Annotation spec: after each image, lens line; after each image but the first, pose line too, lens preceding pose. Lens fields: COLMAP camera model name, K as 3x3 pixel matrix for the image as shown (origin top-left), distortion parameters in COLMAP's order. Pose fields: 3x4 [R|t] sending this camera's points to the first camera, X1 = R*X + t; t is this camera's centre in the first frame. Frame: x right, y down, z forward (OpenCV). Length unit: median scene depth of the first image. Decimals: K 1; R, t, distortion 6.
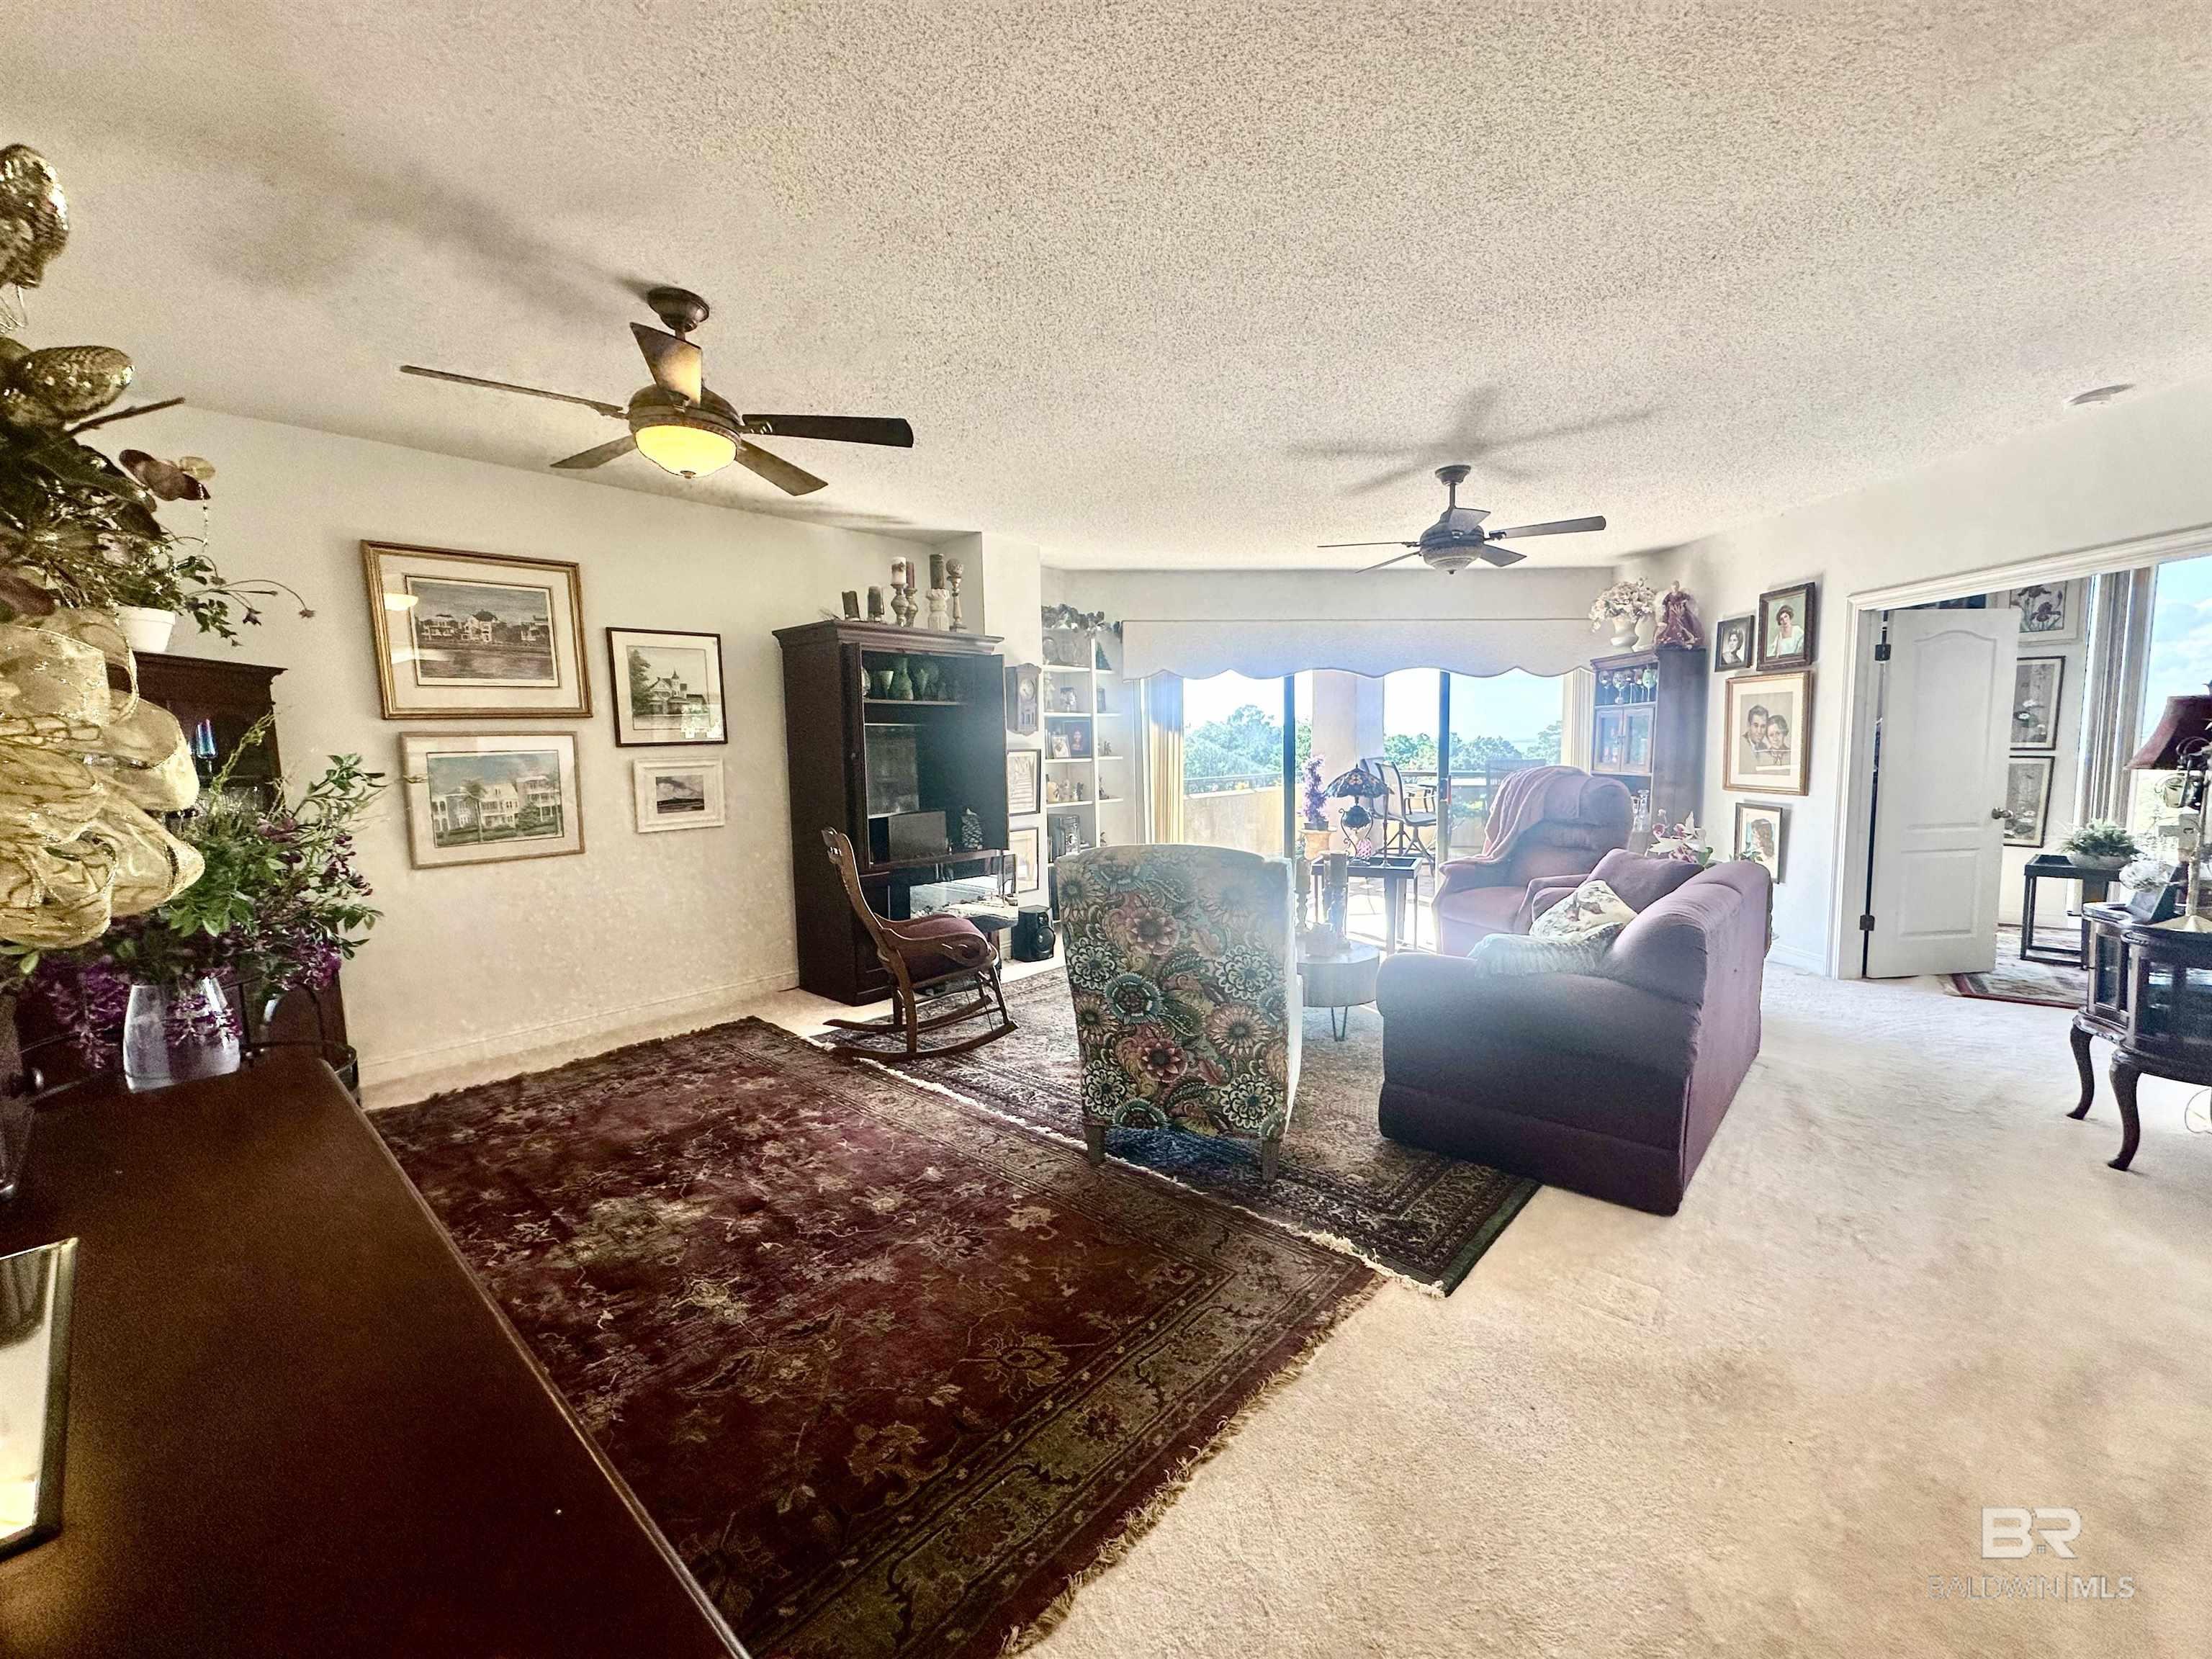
lens RADIAL K [[883.4, 0, 1106.0], [0, 883.4, 829.5], [0, 0, 1]] dist [-0.004175, 0.000873]
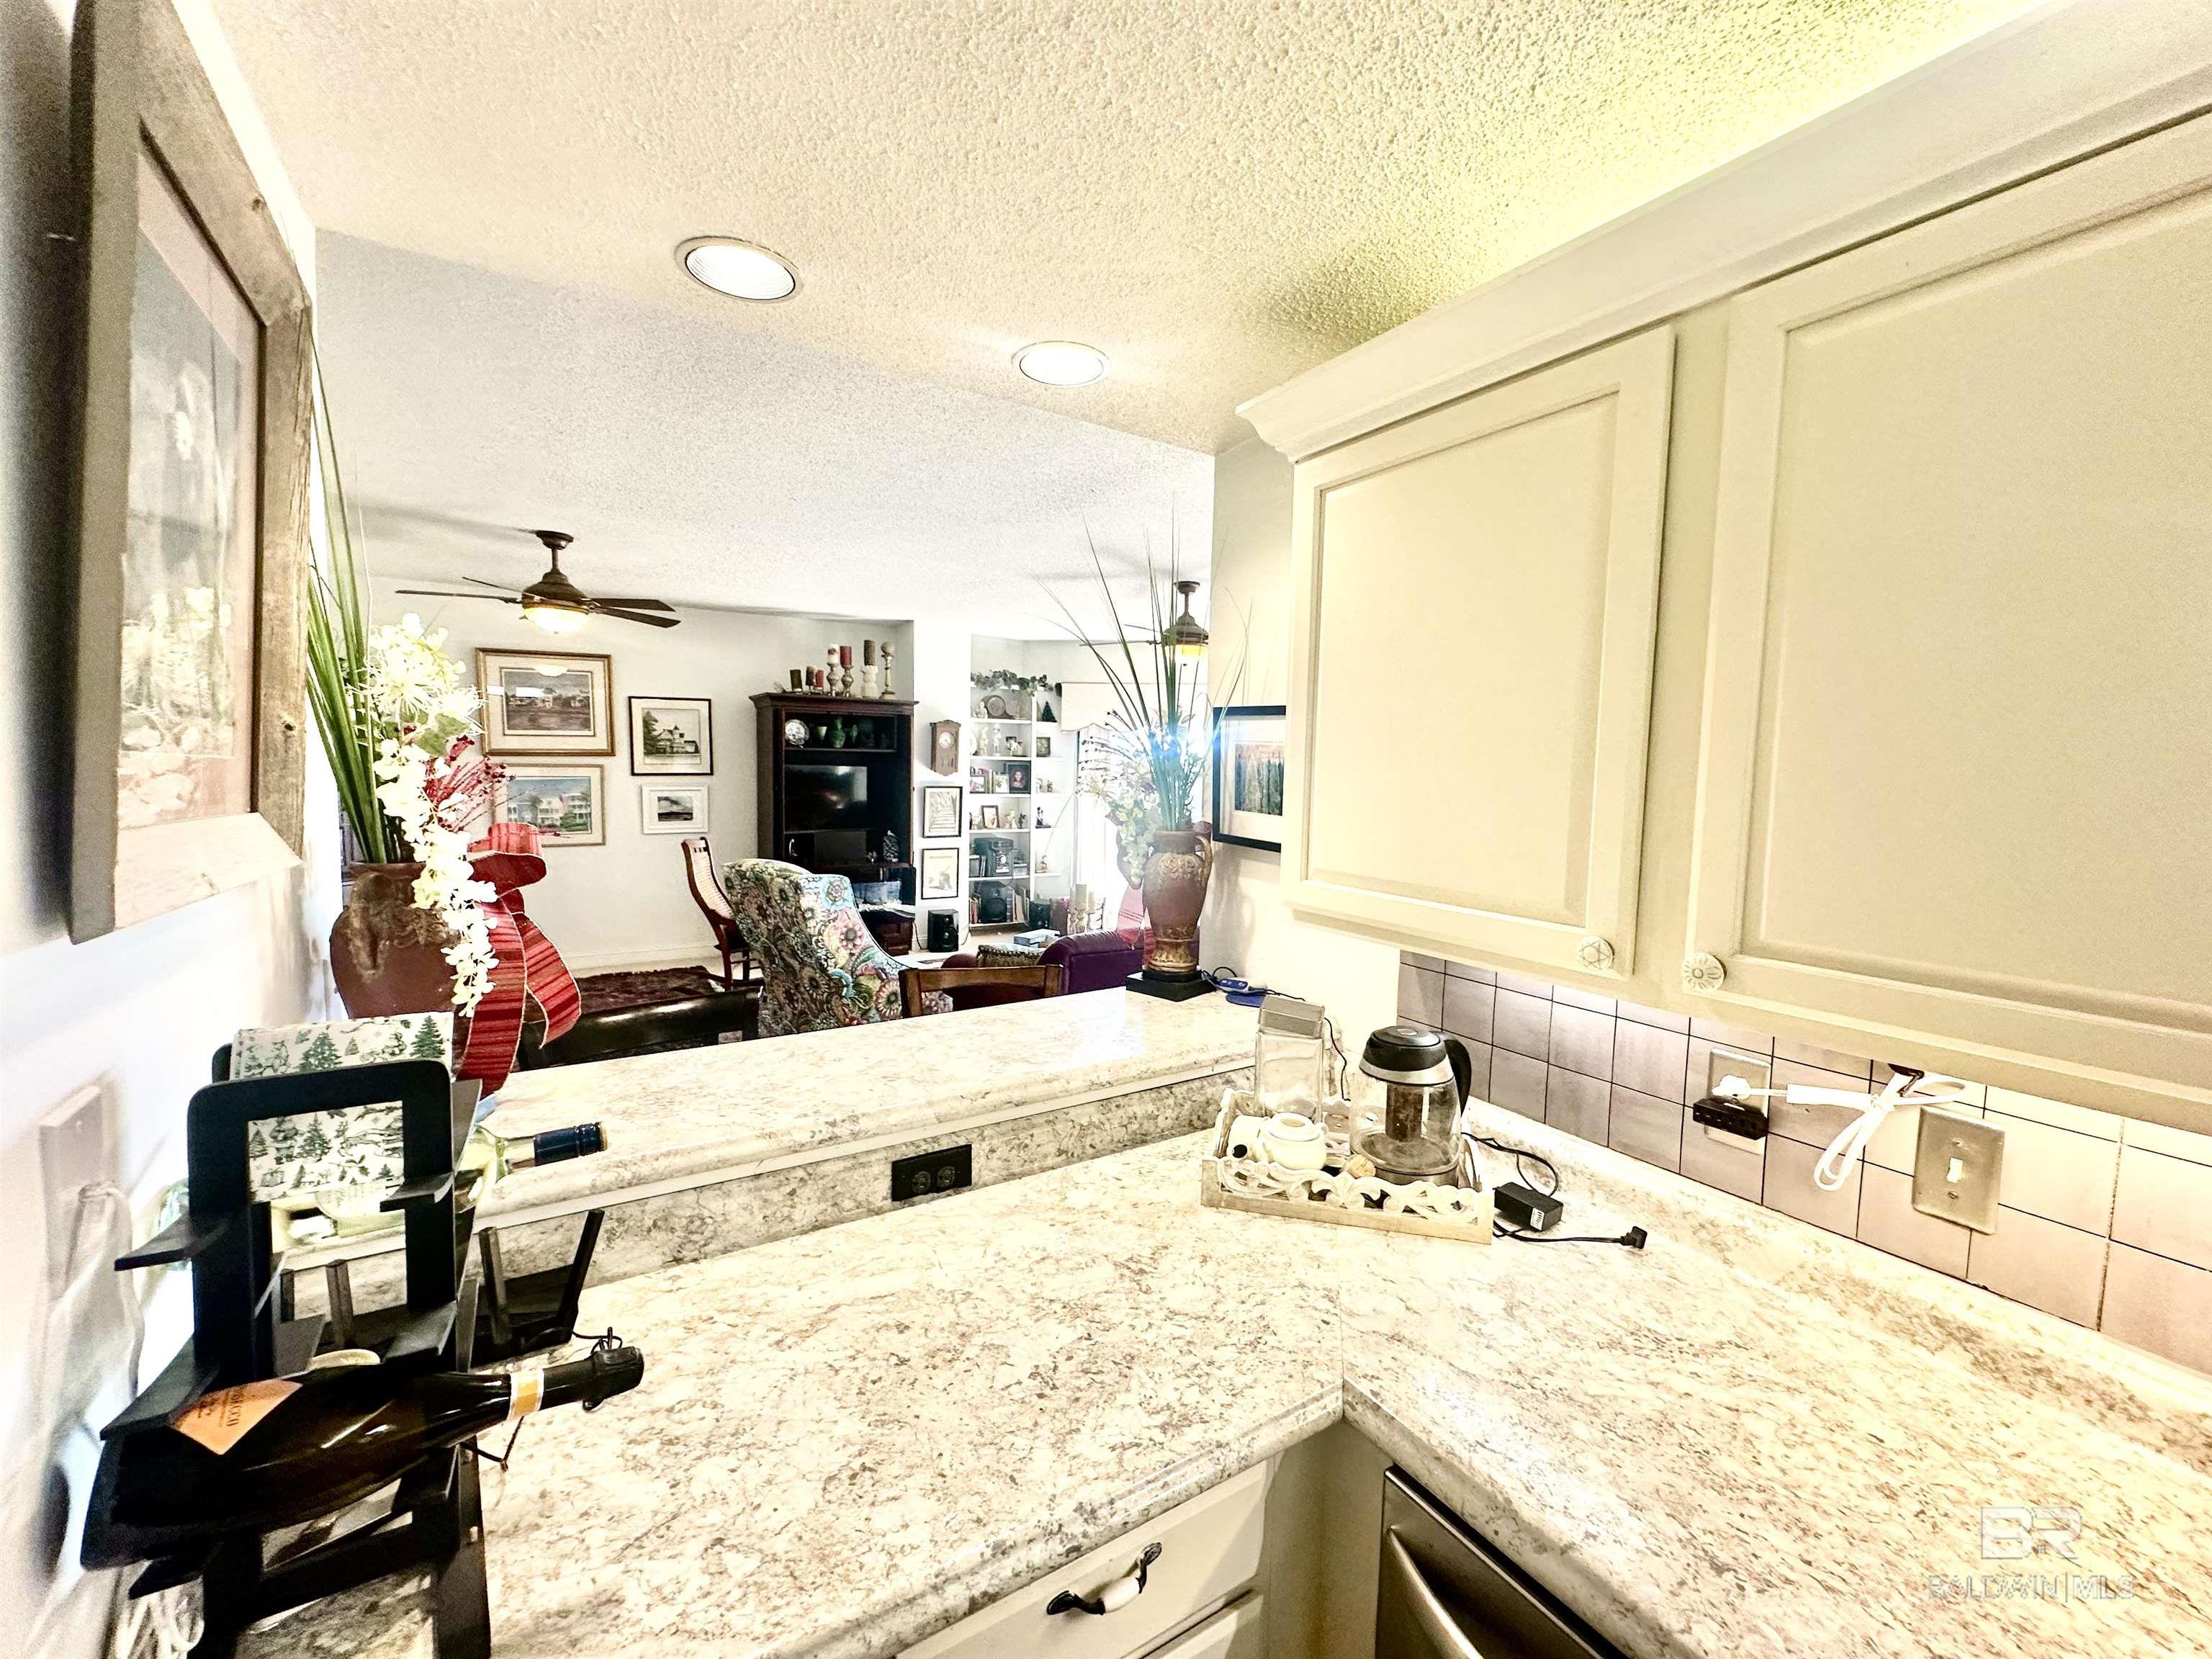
lens RADIAL K [[888.9, 0, 1106.0], [0, 888.9, 829.5], [0, 0, 1]] dist [0.002170, 0.000287]
pose [[0.961403, 0.056507, -0.269279, 0.722224], [-0.062861, 0.997909, -0.015024, -0.034524], [0.267867, 0.031372, 0.962945, -0.267831]]
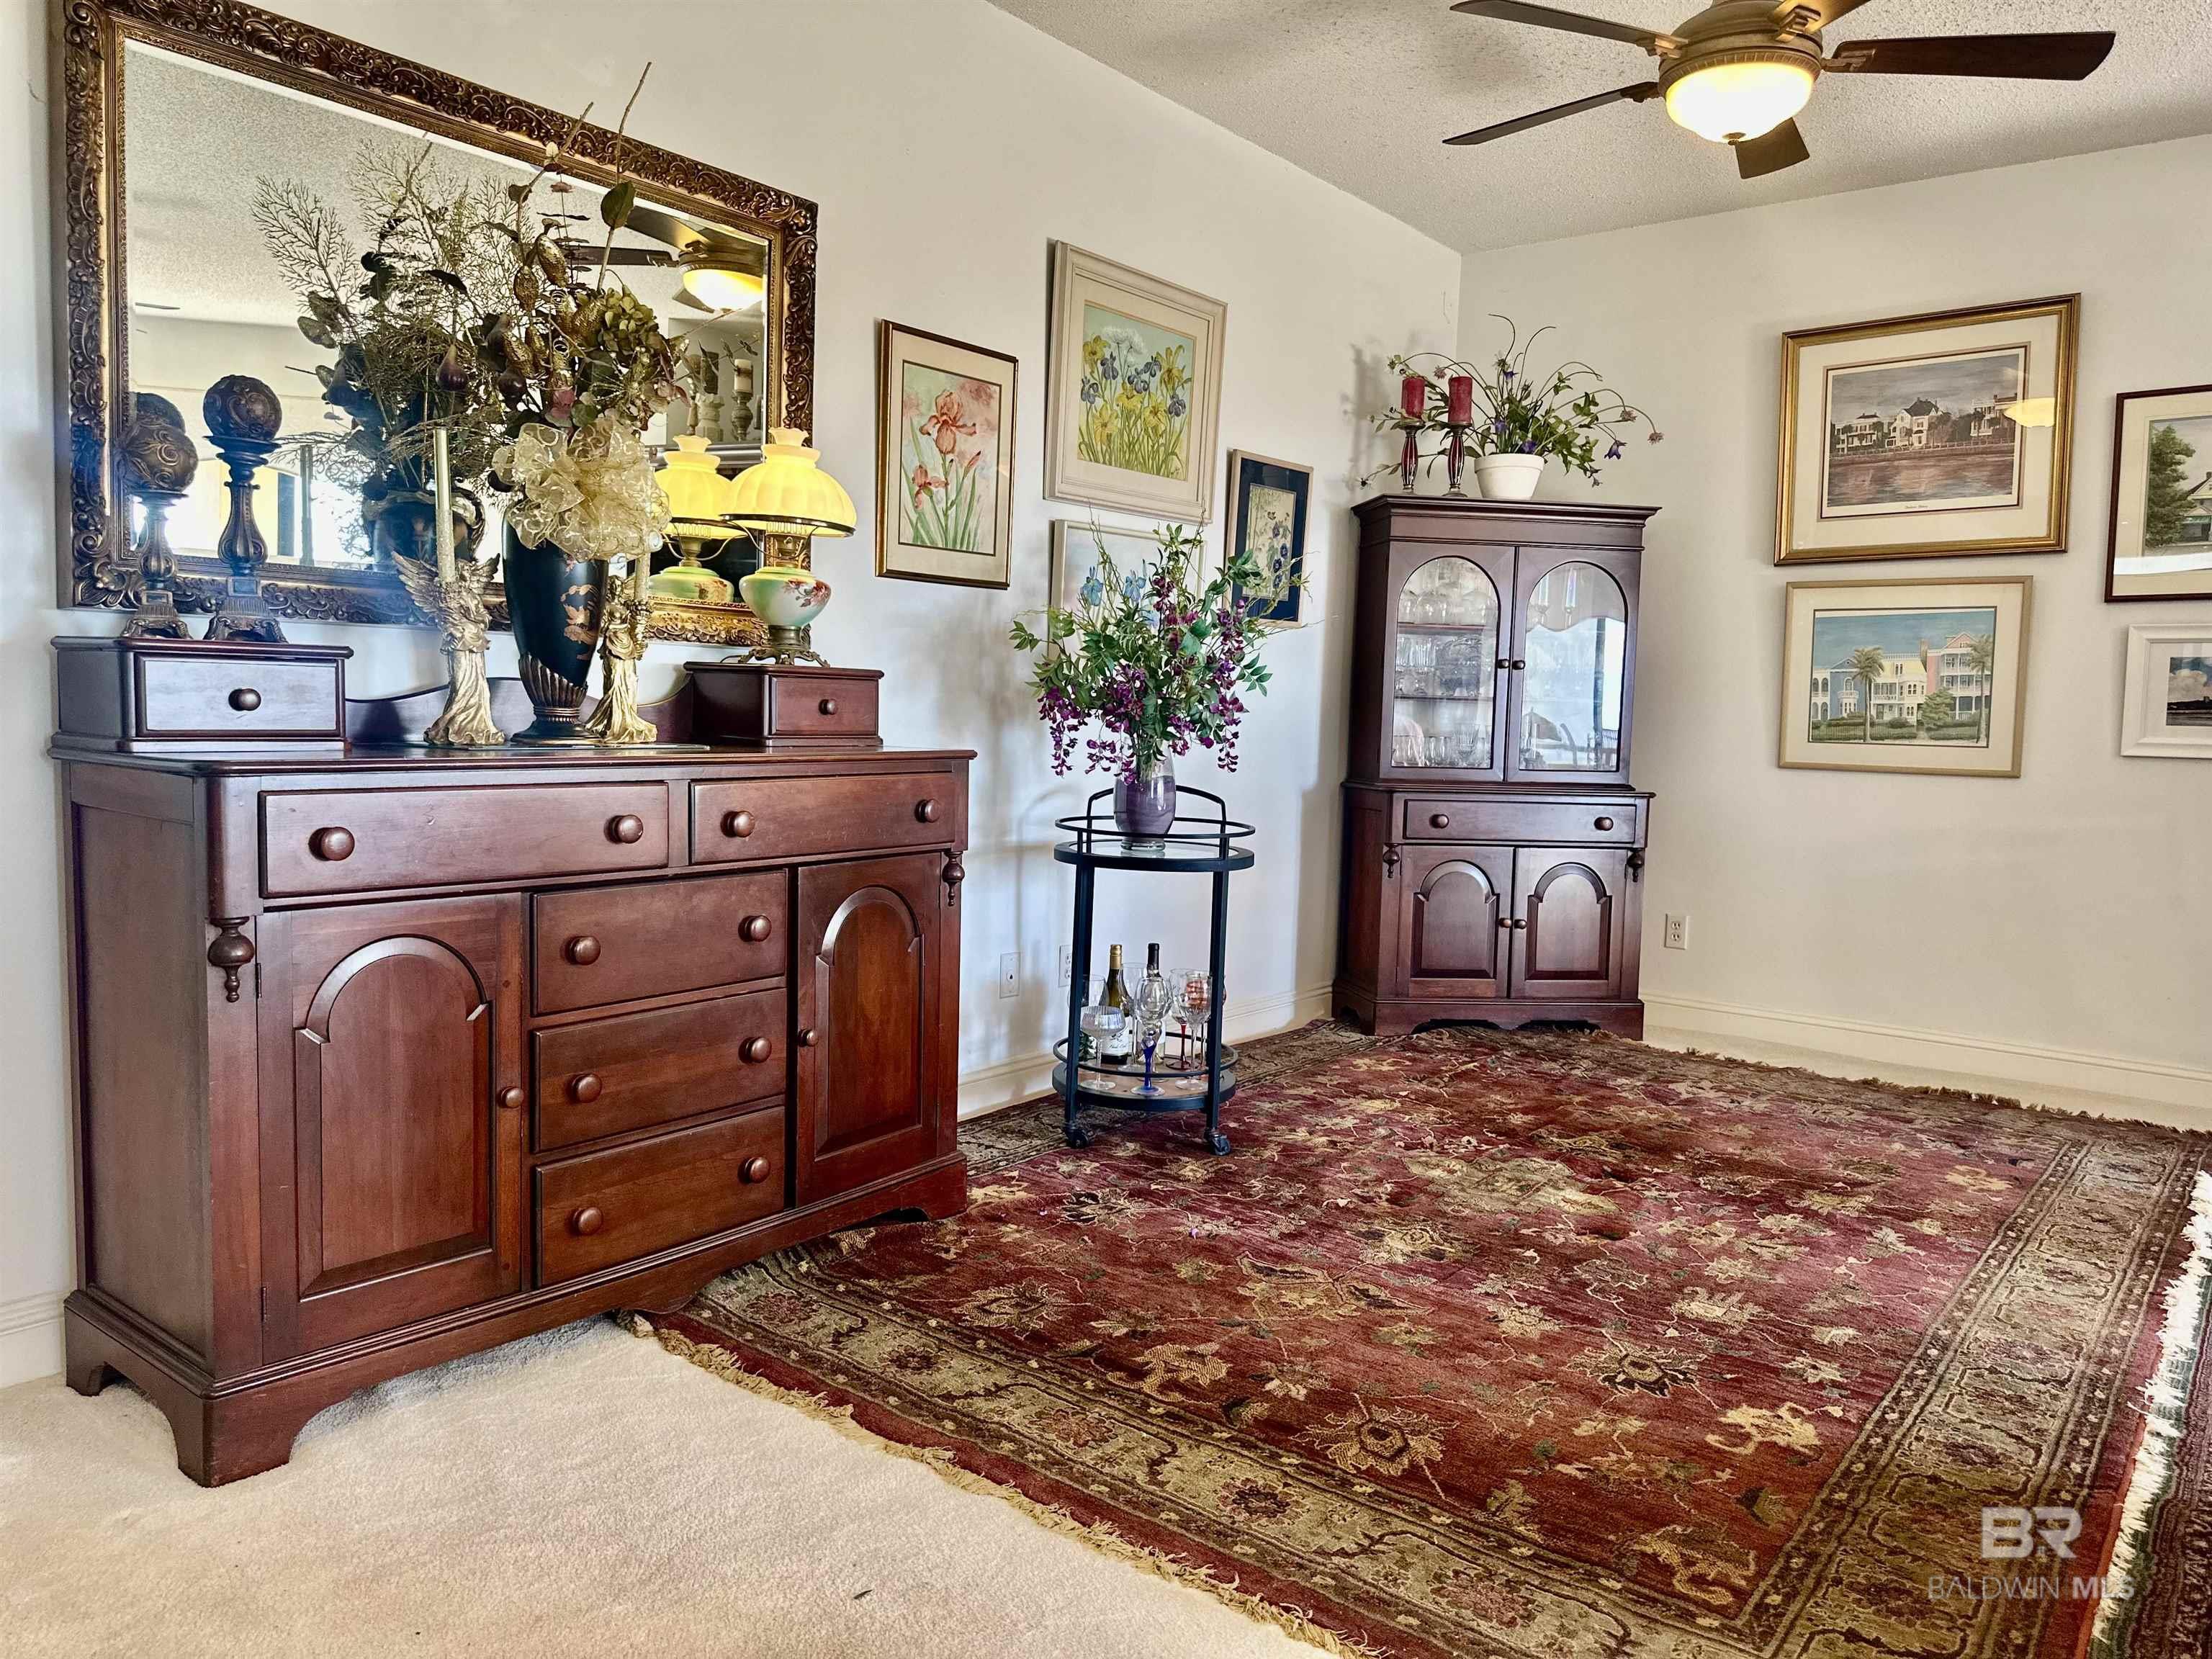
lens RADIAL K [[1549.5, 0, 1106.0], [0, 1549.5, 829.5], [0, 0, 1]] dist [0.049413, -0.065318]
pose [[0.064477, 0.103634, -0.992523, 0.493008], [-0.124024, 0.987714, 0.095075, 0.041851], [0.990182, 0.116967, 0.076538, 0.339003]]
